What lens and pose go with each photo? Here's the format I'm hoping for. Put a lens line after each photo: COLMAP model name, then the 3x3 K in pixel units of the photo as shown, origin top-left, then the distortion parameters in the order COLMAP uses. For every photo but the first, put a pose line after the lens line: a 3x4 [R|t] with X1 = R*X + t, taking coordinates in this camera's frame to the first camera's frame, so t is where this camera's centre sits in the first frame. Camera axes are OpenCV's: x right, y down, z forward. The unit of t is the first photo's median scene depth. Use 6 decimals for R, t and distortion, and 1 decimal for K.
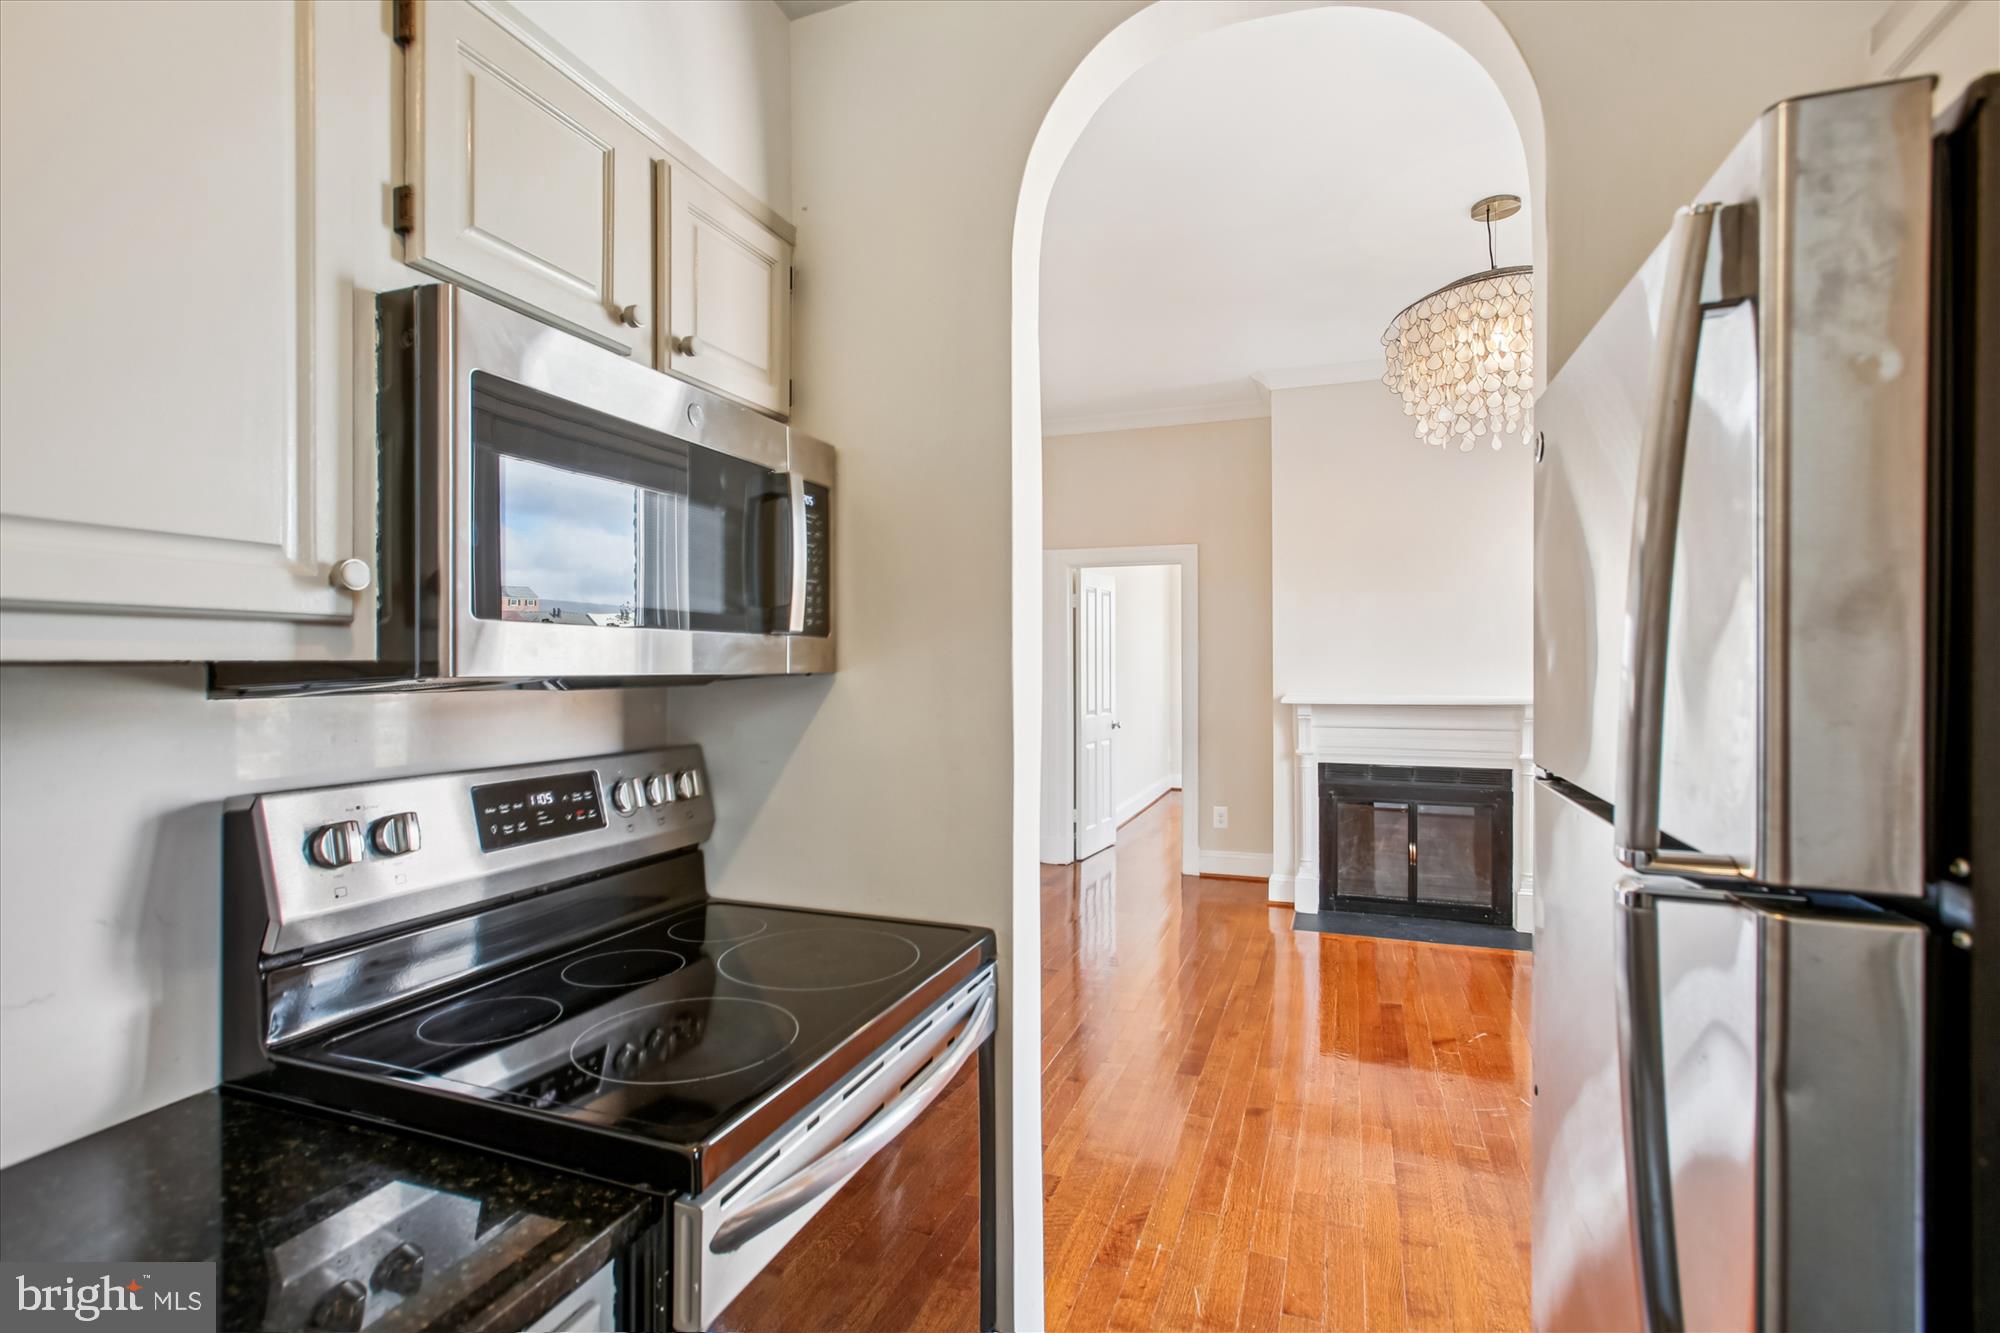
lens RADIAL K [[933.2, 0, 1000.0], [0, 933.2, 666.5], [0, 0, 1]] dist [-0.000757, 0.000116]
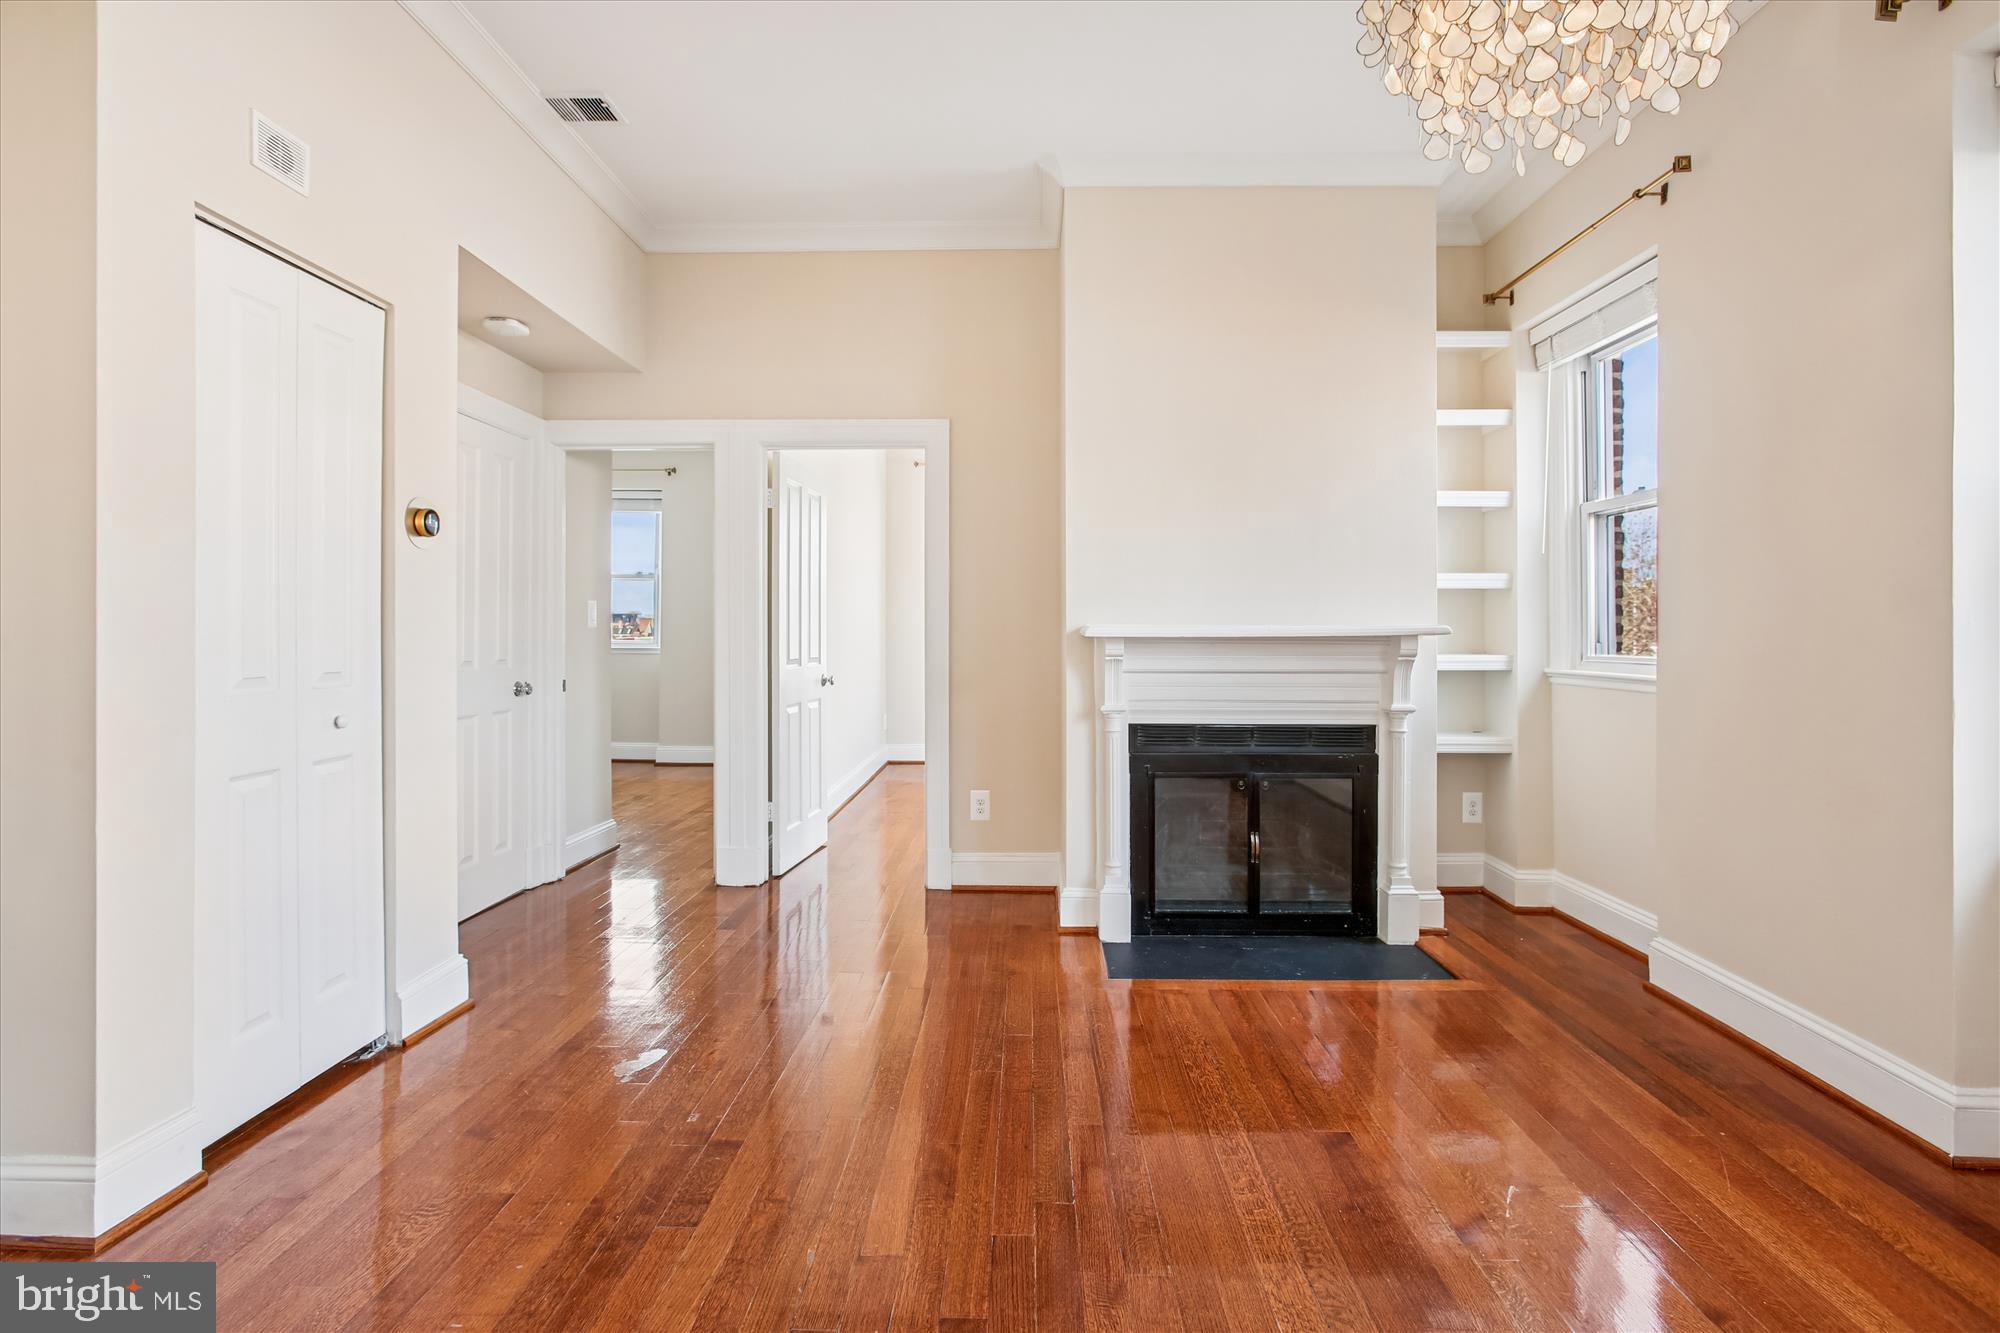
lens RADIAL K [[905.8, 0, 991.7], [0, 905.8, 636.4], [0, 0, 1]] dist [-0.028688, 0.015277]
pose [[0.948763, 0.002271, 0.315981, 0.030845], [-0.001920, 0.999997, -0.001425, 0.039216], [-0.315983, 0.000745, 0.948765, 0.392826]]
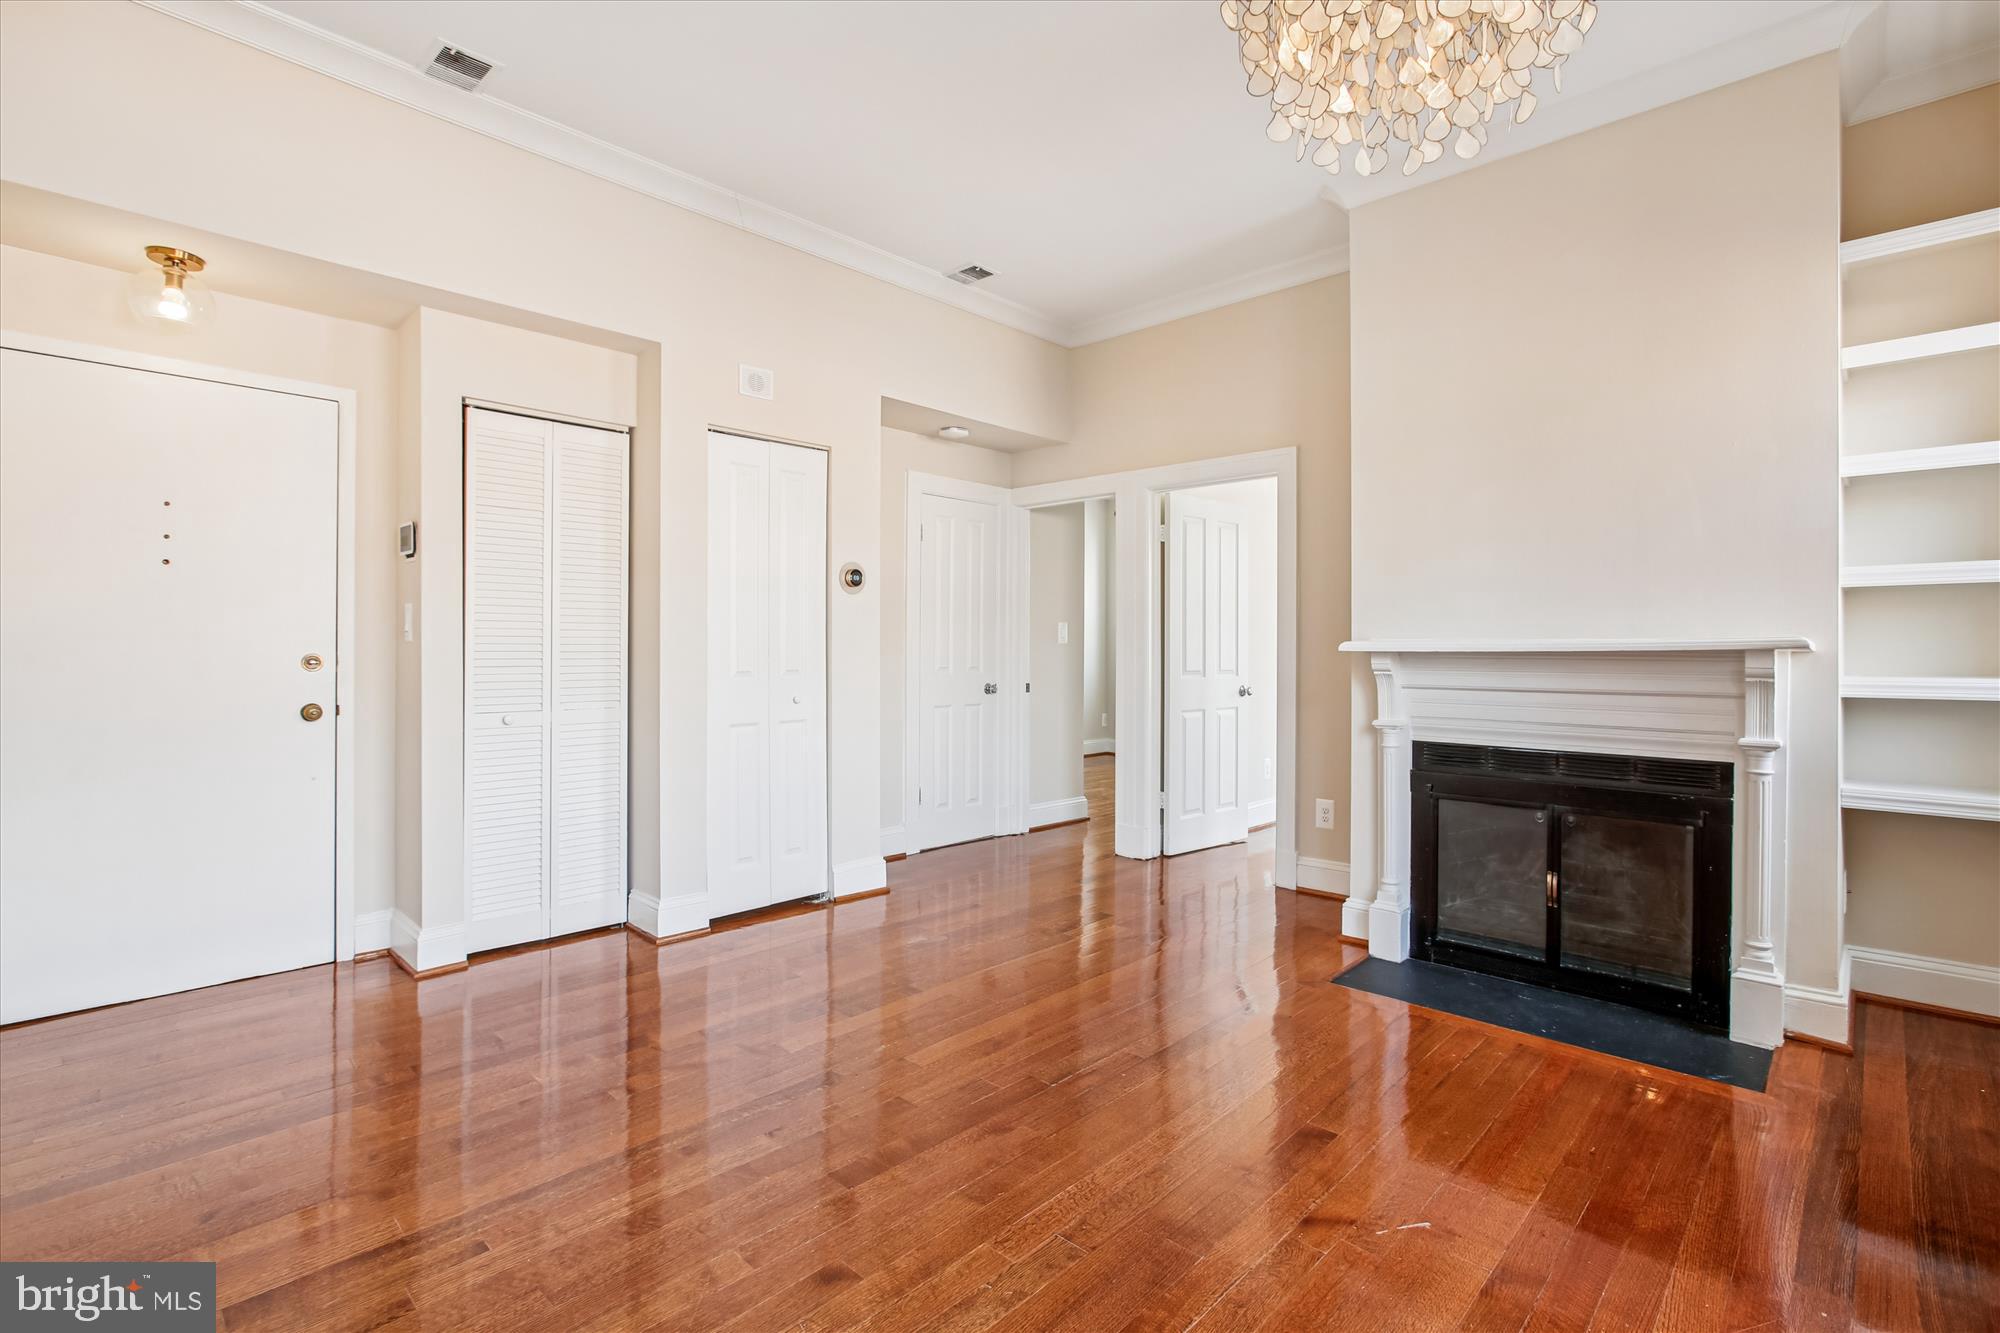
lens RADIAL K [[919.9, 0, 1025.4], [0, 919.9, 647.1], [0, 0, 1]] dist [-0.003404, -0.000094]
pose [[0.921683, 0.003348, -0.387929, 0.341472], [-0.005029, 0.999982, -0.003318, 0.038833], [0.387911, 0.005009, 0.921683, 0.274277]]
